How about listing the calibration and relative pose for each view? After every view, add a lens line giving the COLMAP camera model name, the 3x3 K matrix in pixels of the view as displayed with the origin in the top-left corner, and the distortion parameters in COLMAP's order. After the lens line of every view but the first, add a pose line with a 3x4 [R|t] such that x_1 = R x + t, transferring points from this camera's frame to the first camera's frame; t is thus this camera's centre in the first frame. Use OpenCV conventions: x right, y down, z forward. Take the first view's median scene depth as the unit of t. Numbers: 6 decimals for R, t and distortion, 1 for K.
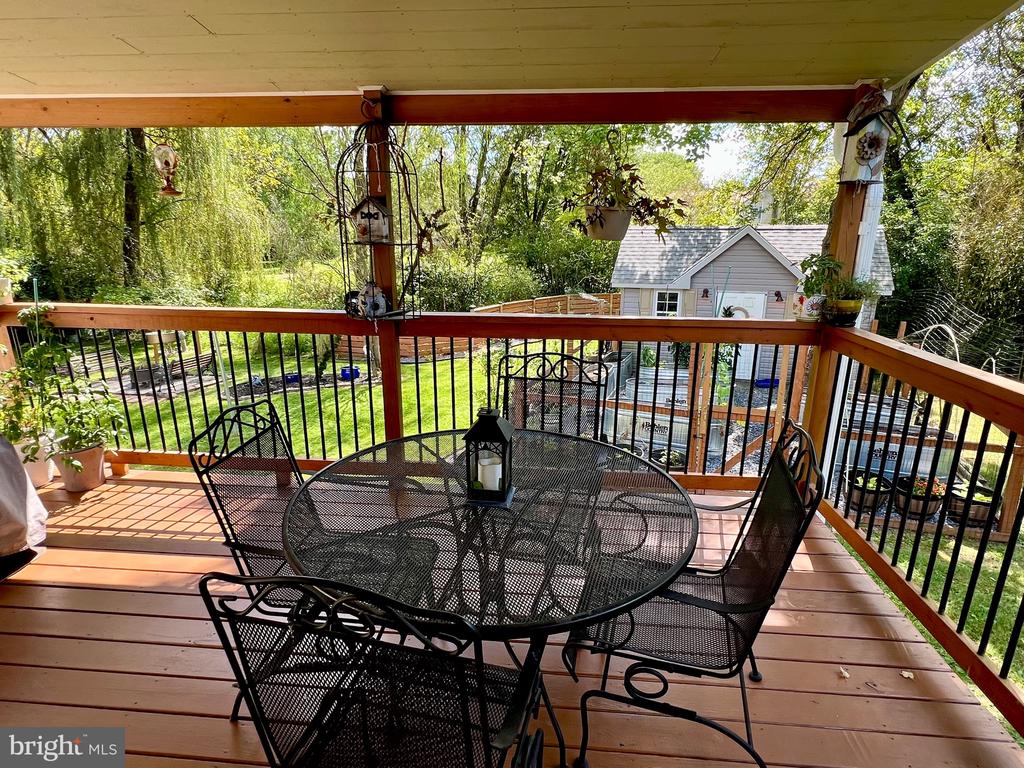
lens RADIAL K [[574.6, 0, 508.2], [0, 574.6, 387.3], [0, 0, 1]] dist [-0.008036, 0.002525]
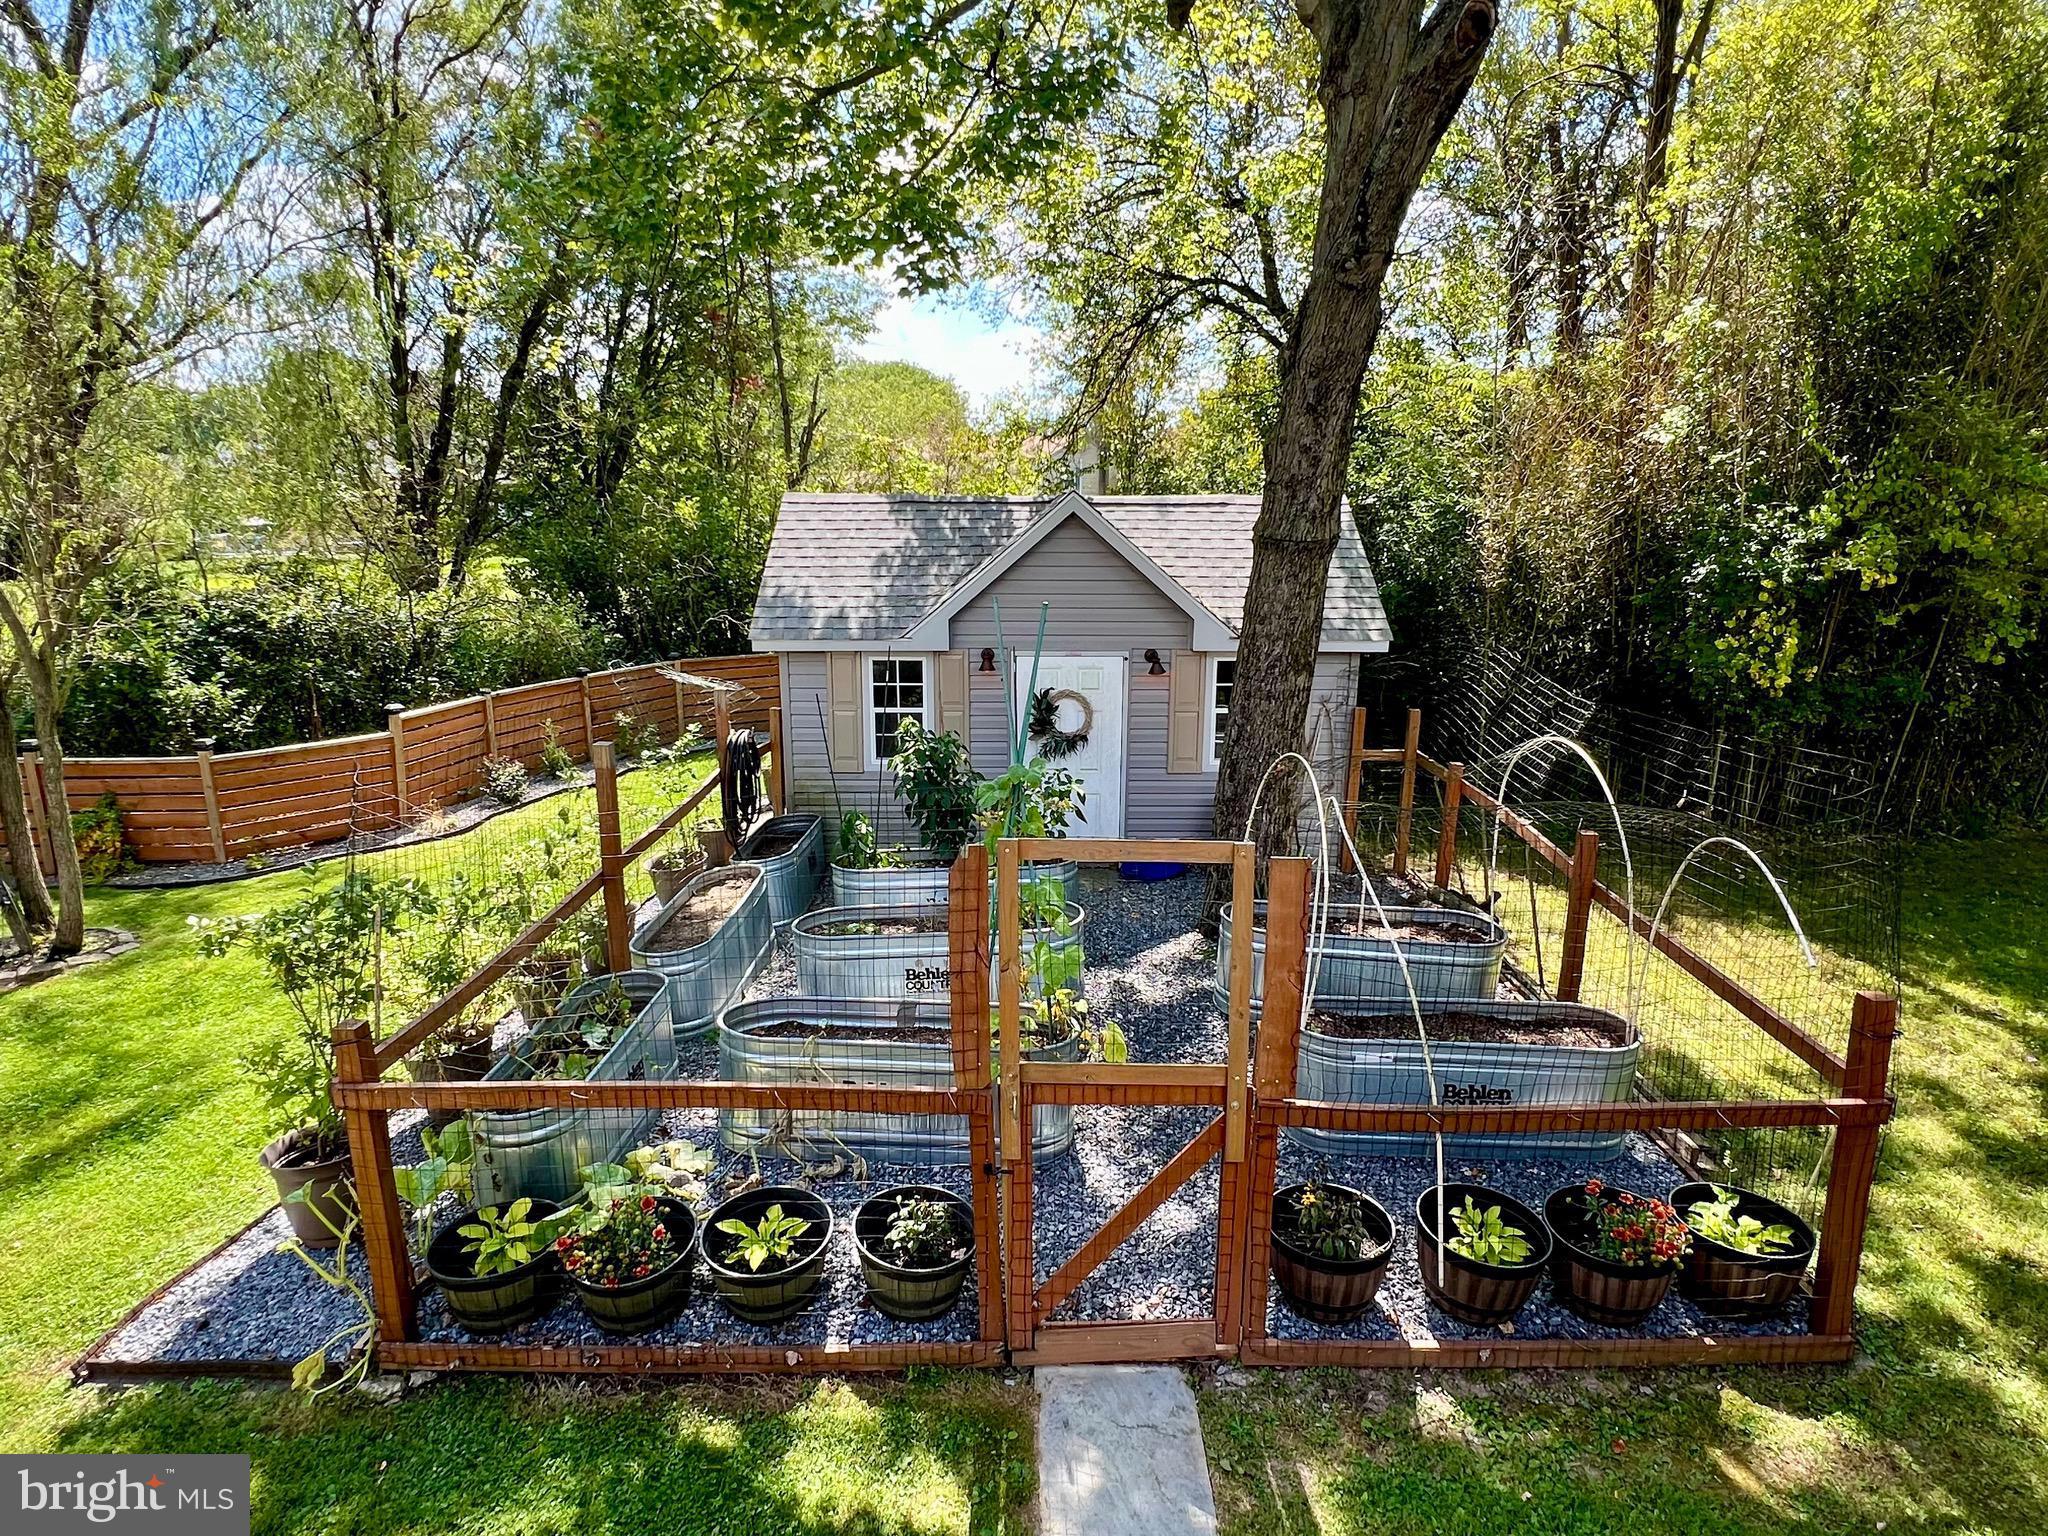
lens RADIAL K [[1149.2, 0, 1016.5], [0, 1149.2, 774.5], [0, 0, 1]] dist [-0.008036, 0.002525]
pose [[0.939847, -0.071198, 0.334093, 0.085279], [0.084925, 0.996031, -0.026642, -0.058641], [-0.330871, 0.053412, 0.942163, 0.232215]]
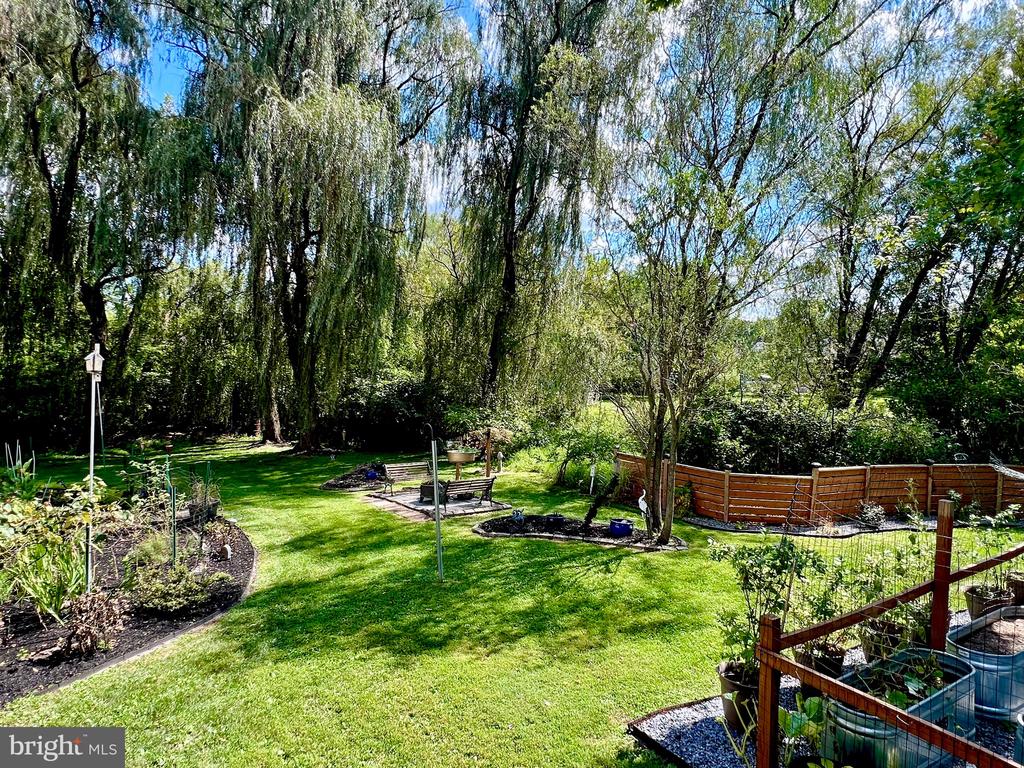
lens RADIAL K [[574.6, 0, 508.2], [0, 574.6, 387.3], [0, 0, 1]] dist [-0.008036, 0.002525]
pose [[0.796450, 0.047610, -0.602828, 0.077028], [-0.187077, 0.967390, -0.170761, -0.051973], [0.575039, 0.248778, 0.779384, 0.259459]]
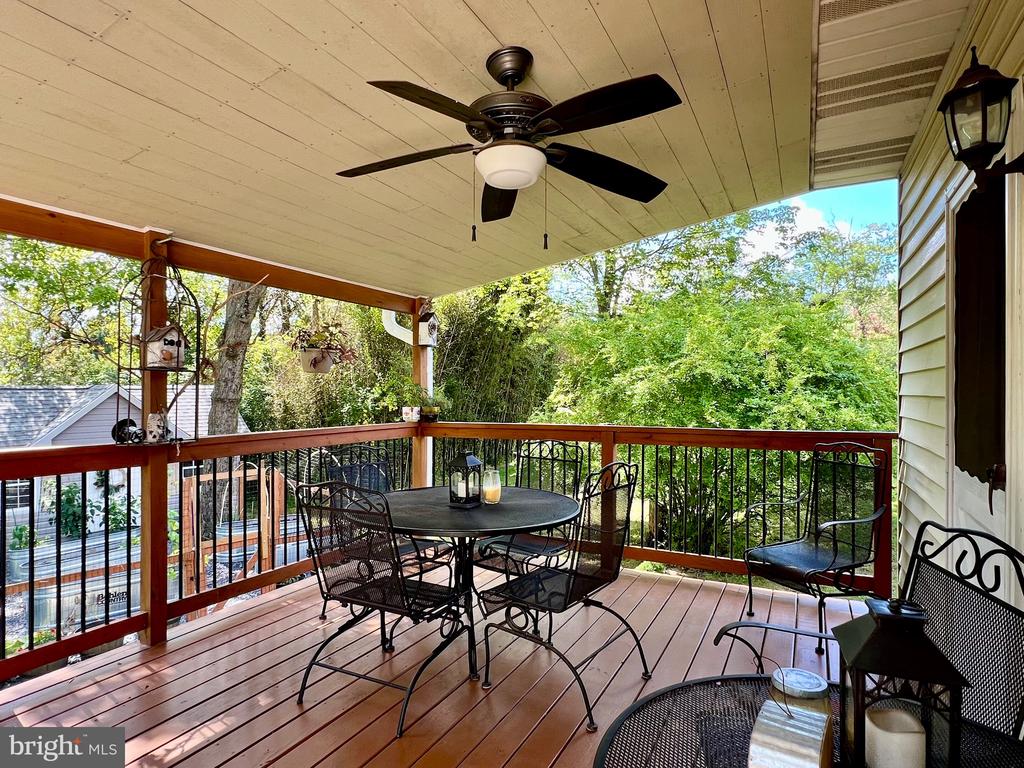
lens RADIAL K [[574.6, 0, 508.2], [0, 574.6, 387.3], [0, 0, 1]] dist [-0.008036, 0.002525]
pose [[0.377376, 0.007295, 0.926031, -0.239815], [0.258245, 0.959472, -0.112798, 0.013237], [-0.889324, 0.281711, 0.360198, 0.025742]]
